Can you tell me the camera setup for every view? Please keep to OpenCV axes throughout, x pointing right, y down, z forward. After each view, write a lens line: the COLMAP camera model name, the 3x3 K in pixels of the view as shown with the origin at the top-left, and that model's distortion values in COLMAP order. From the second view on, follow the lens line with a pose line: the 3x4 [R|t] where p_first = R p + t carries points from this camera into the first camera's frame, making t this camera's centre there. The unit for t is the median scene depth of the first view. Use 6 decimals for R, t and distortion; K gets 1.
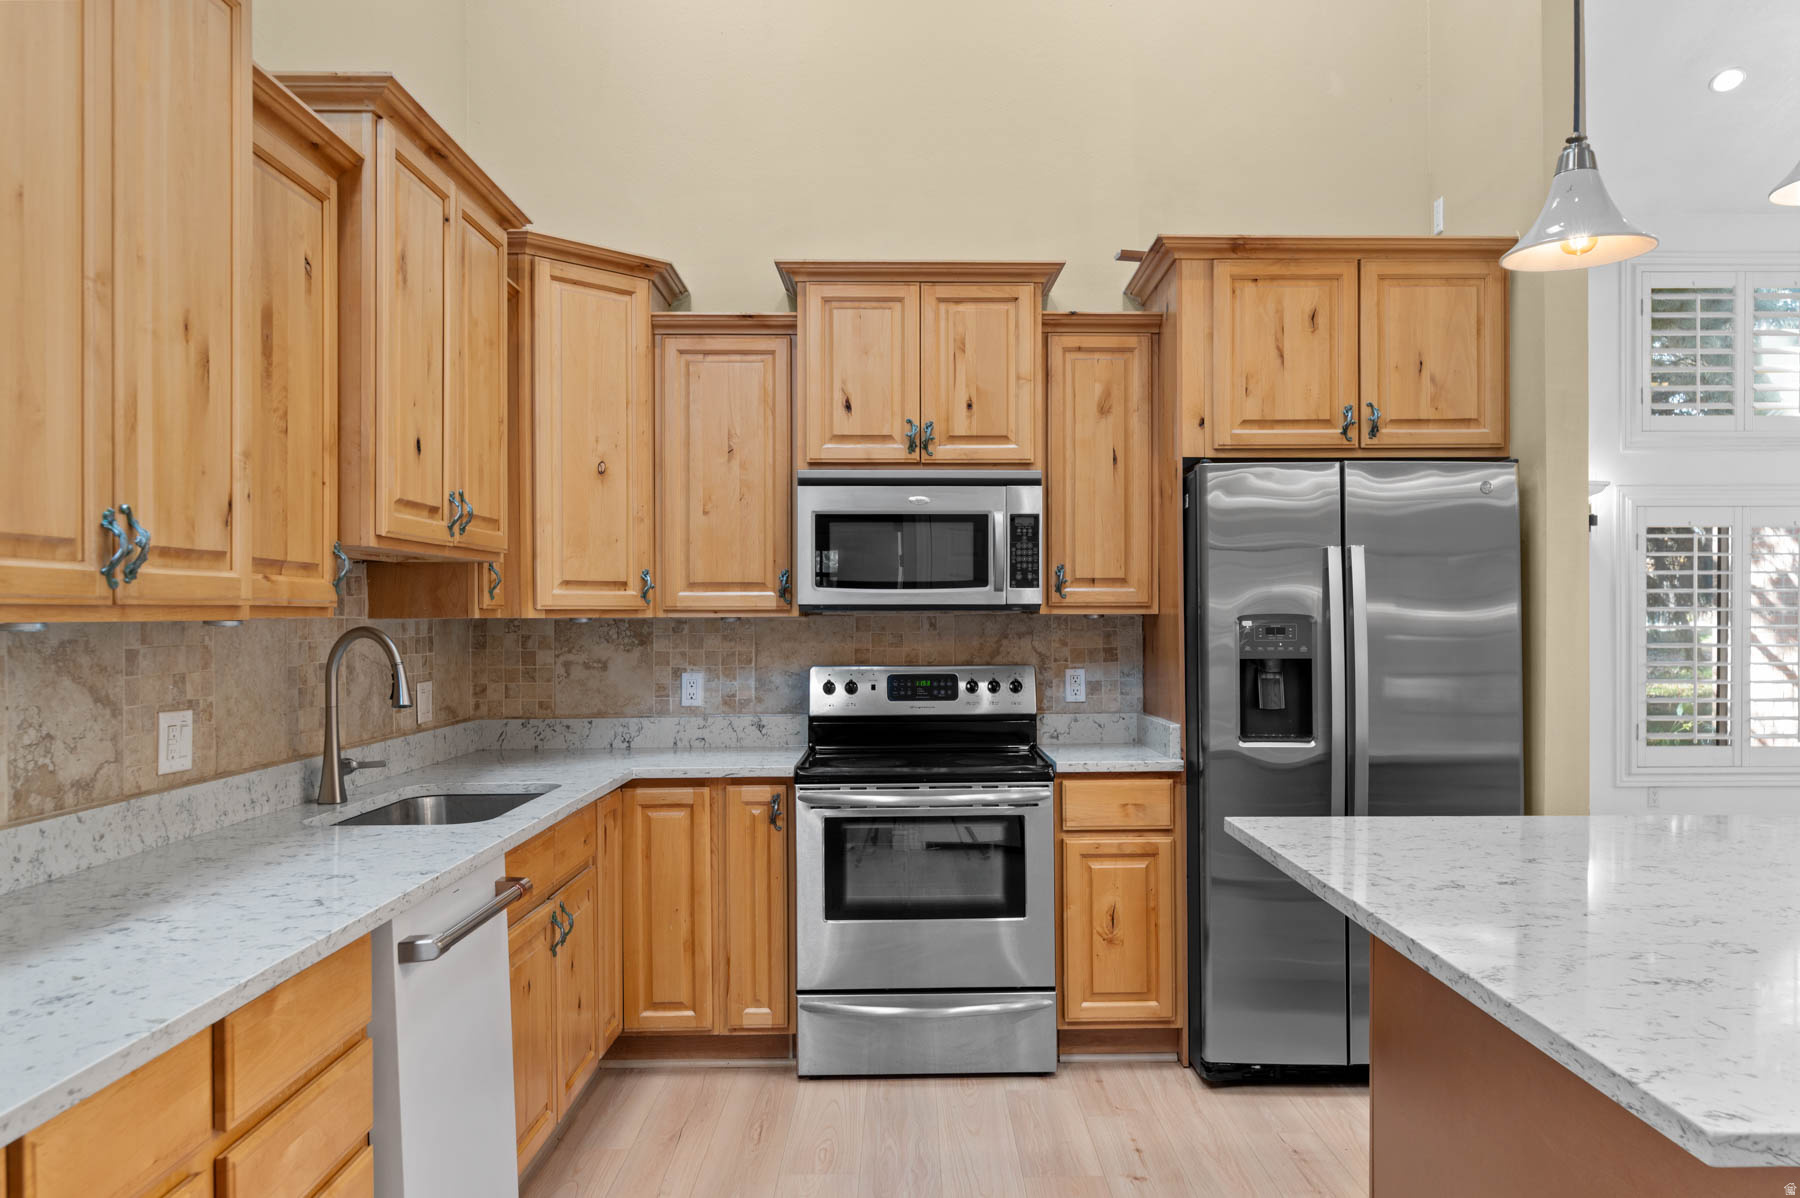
lens RADIAL K [[1384.3, 0, 952.7], [0, 1384.3, 615.6], [0, 0, 1]] dist [0.007328, 0.001076]
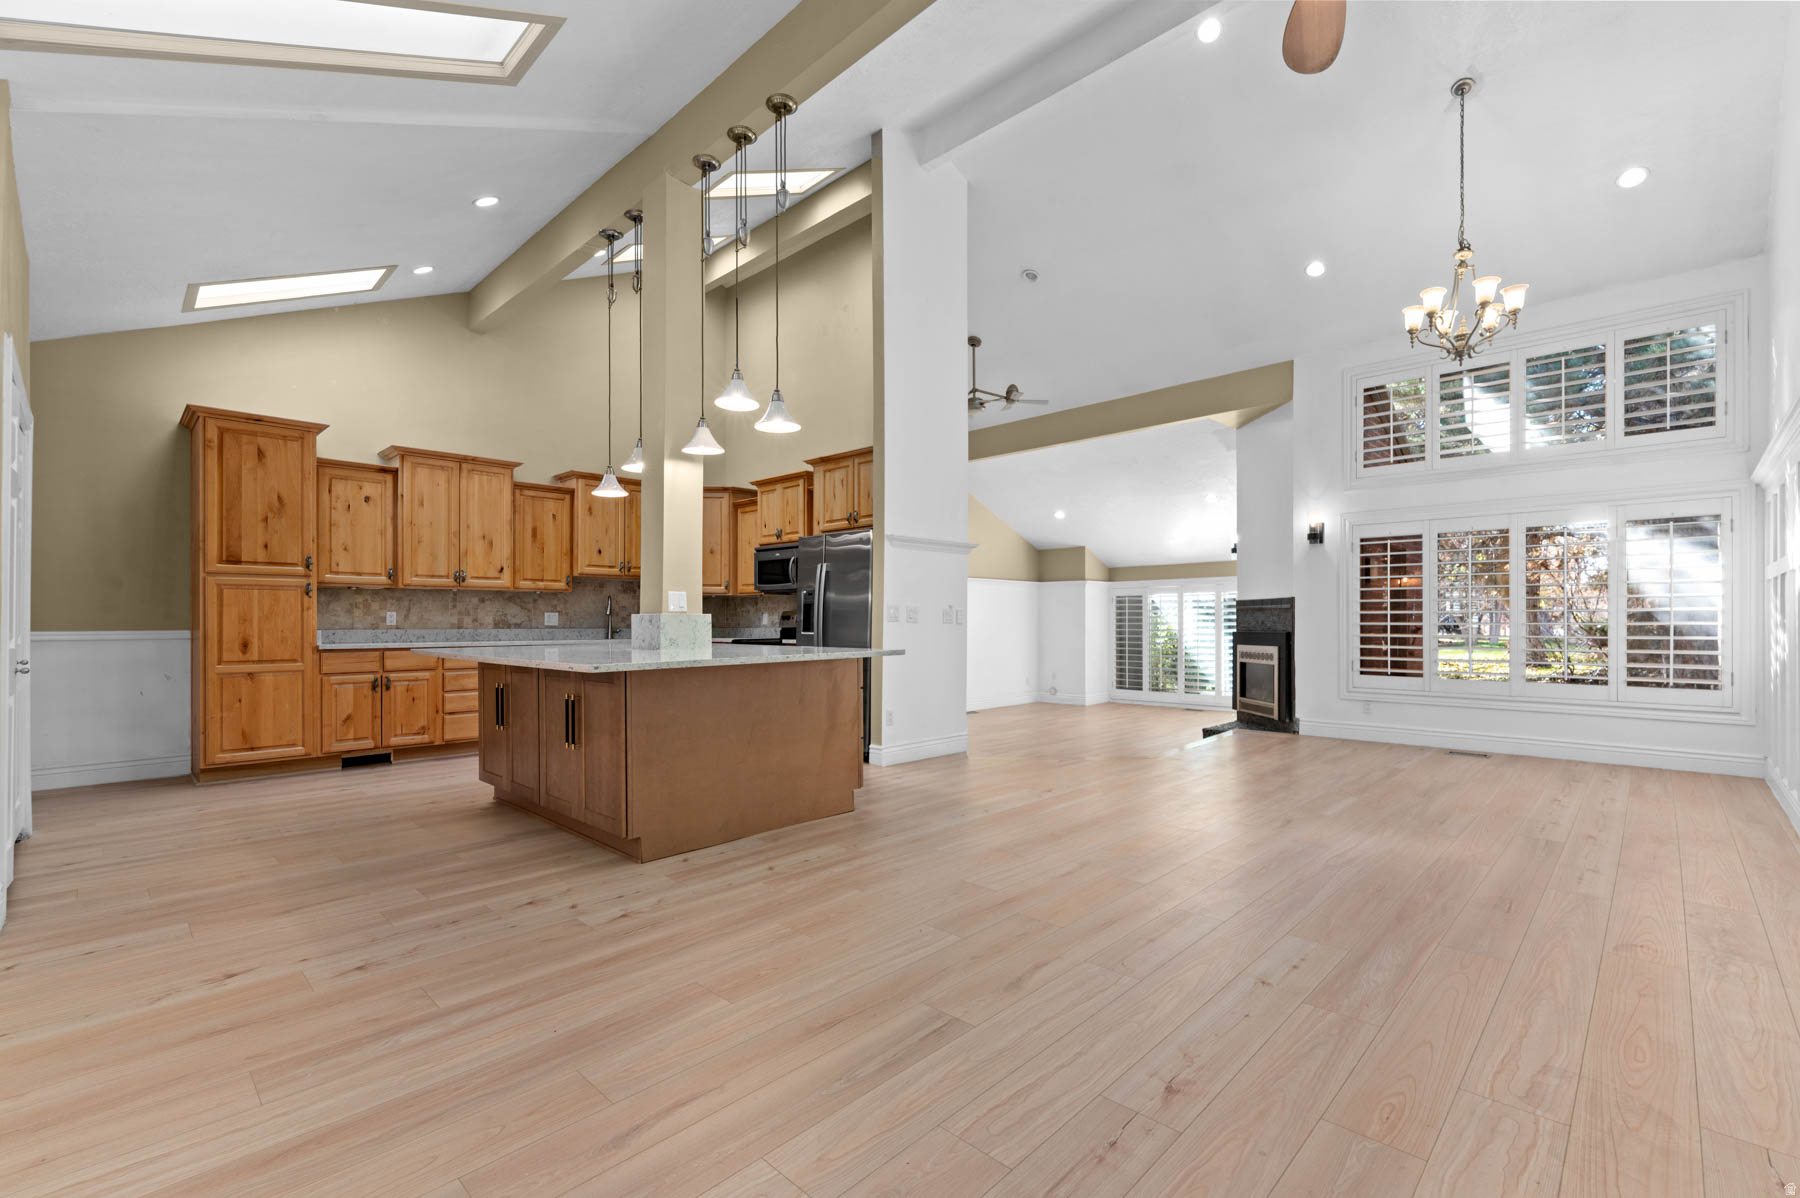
lens RADIAL K [[785.3, 0, 917.2], [0, 785.3, 616.1], [0, 0, 1]] dist [0.005800, -0.001185]
pose [[0.708500, -0.001342, -0.705709, 1.472762], [-0.002730, 0.999985, -0.004643, 0.060528], [0.705705, 0.005216, 0.708487, -0.005930]]
